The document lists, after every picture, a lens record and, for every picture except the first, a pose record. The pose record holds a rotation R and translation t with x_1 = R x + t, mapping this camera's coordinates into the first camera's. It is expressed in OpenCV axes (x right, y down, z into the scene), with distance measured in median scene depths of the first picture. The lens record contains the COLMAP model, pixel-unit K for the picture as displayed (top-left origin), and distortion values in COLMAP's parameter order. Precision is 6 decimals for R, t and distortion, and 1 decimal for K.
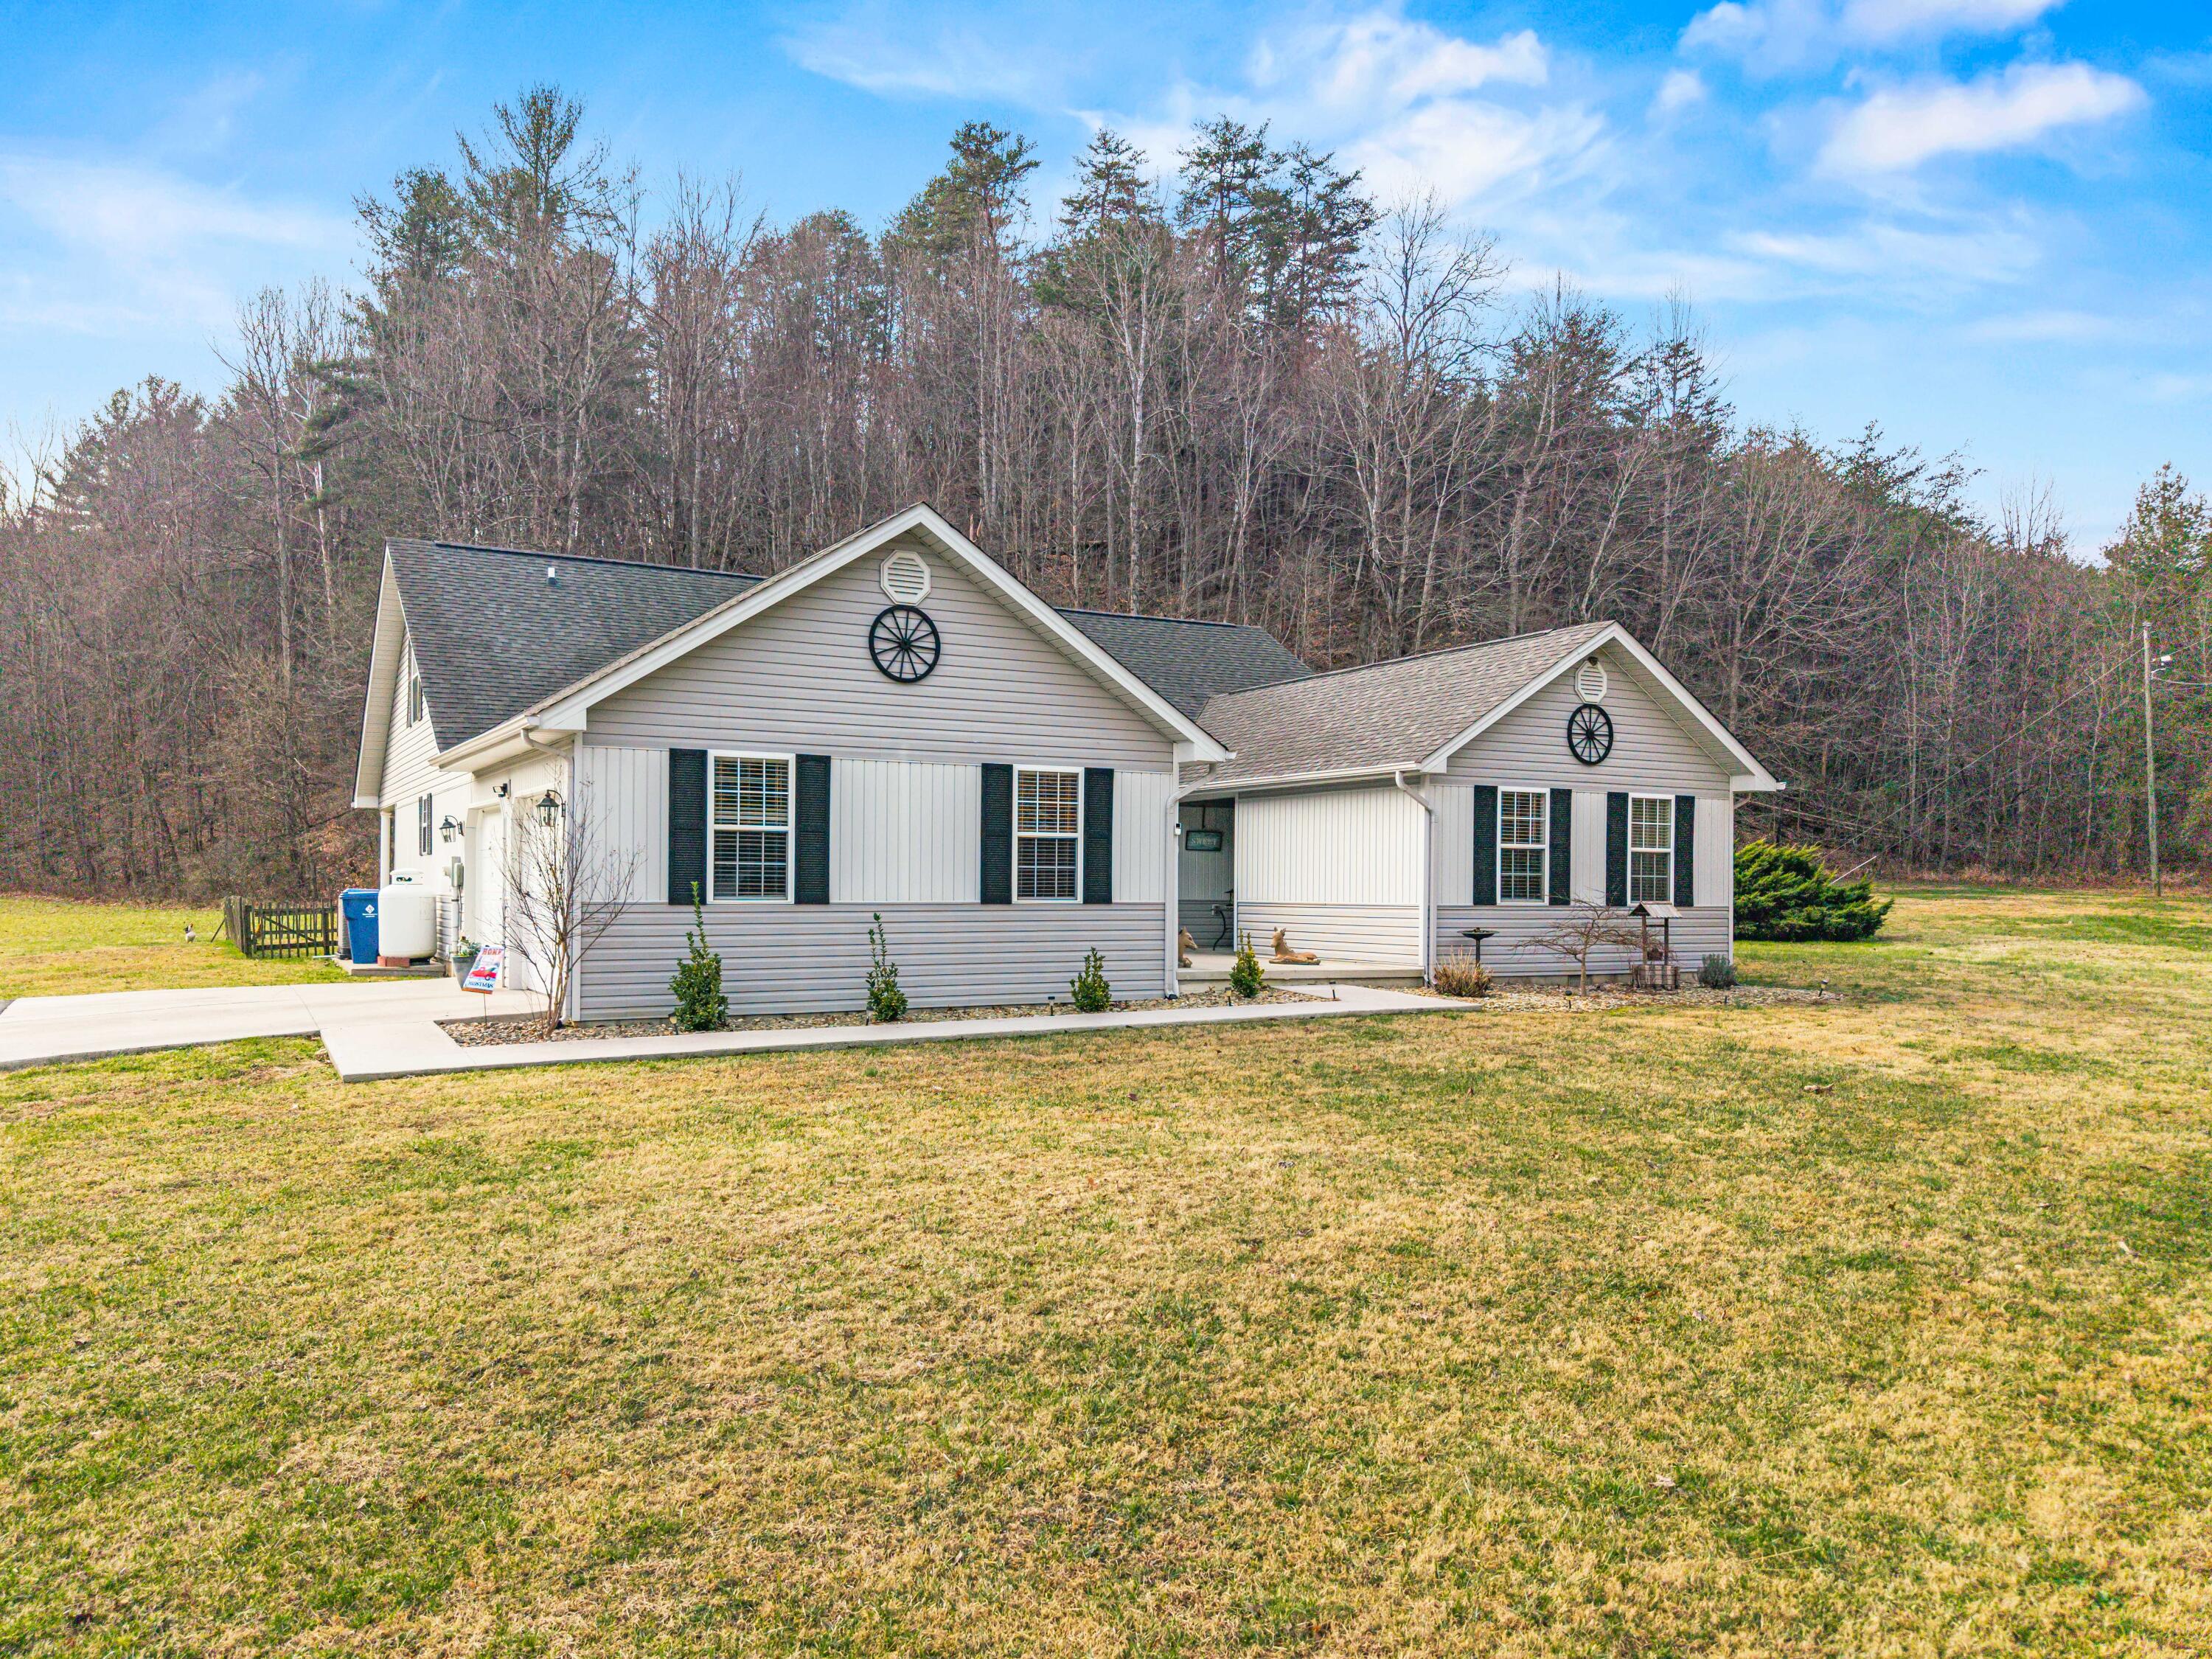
lens RADIAL K [[1498.8, 0, 1100.3], [0, 1498.8, 834.0], [0, 0, 1]] dist [0.007655, -0.005396]
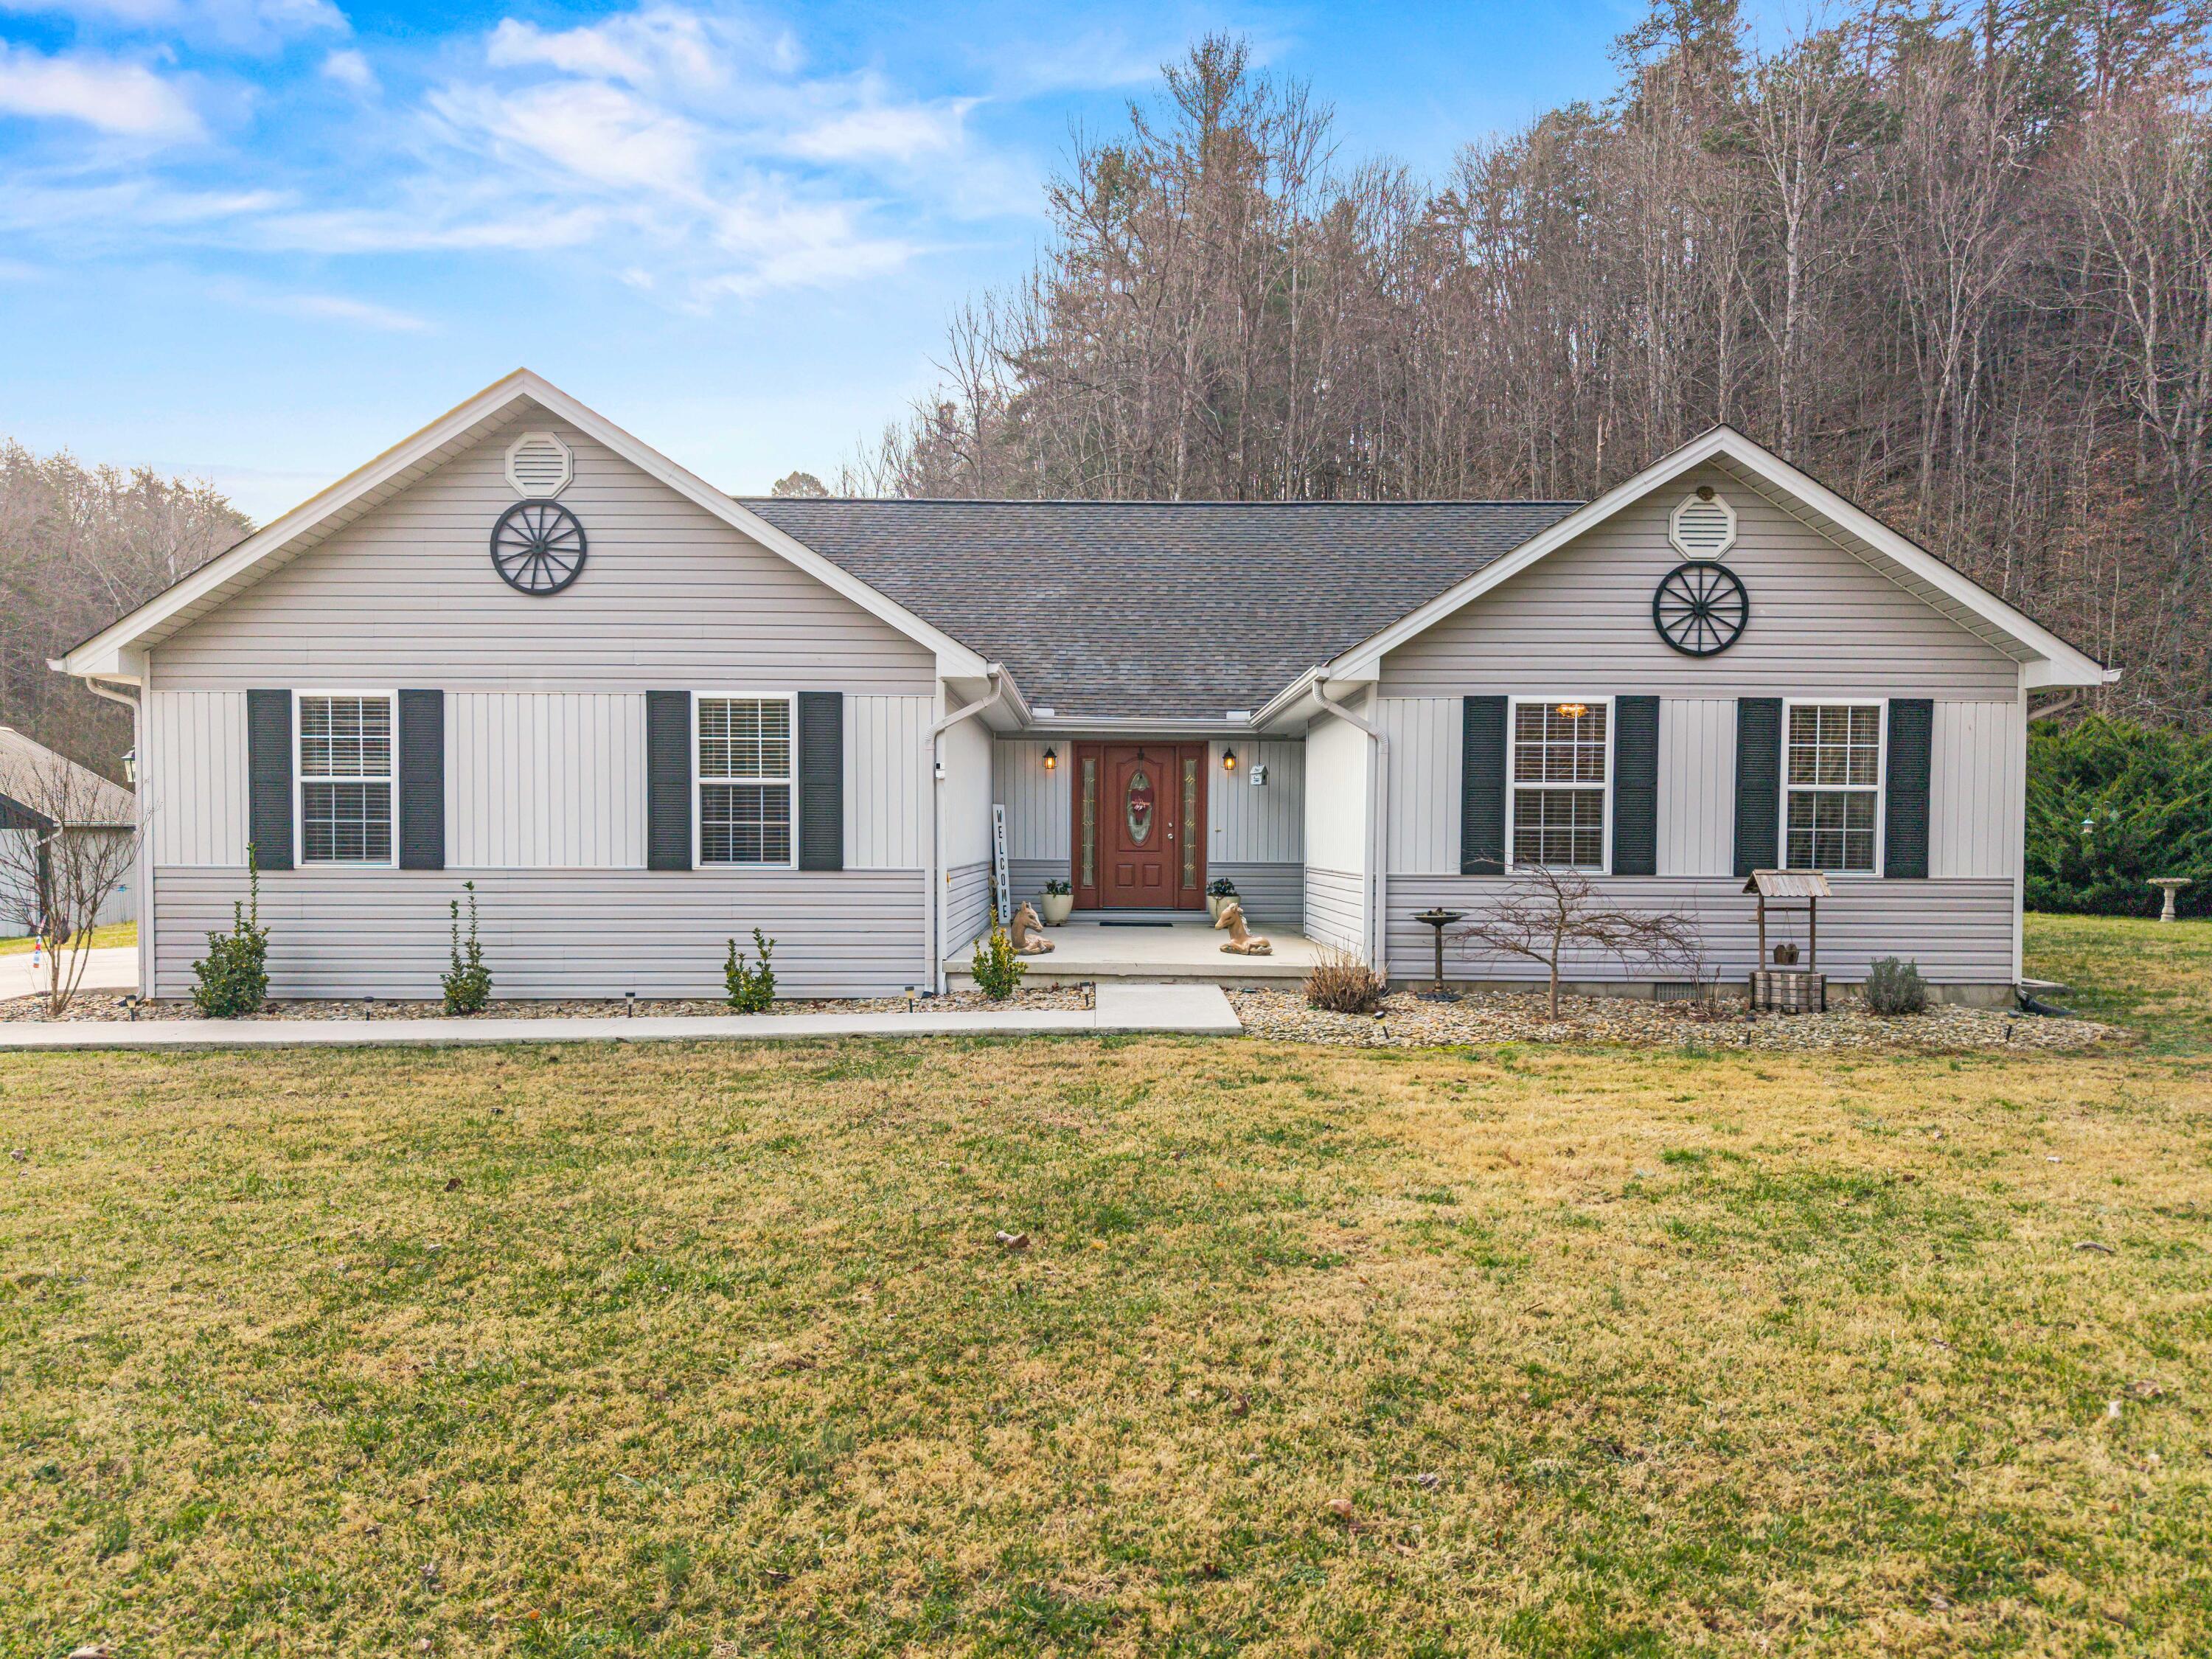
lens RADIAL K [[1739.8, 0, 1107.9], [0, 1739.8, 824.9], [0, 0, 1]] dist [0.002824, -0.003566]
pose [[0.900598, -0.008528, -0.434569, 0.498814], [0.016701, 0.999748, 0.014991, 0.012234], [0.434331, -0.020758, 0.900514, 0.260083]]
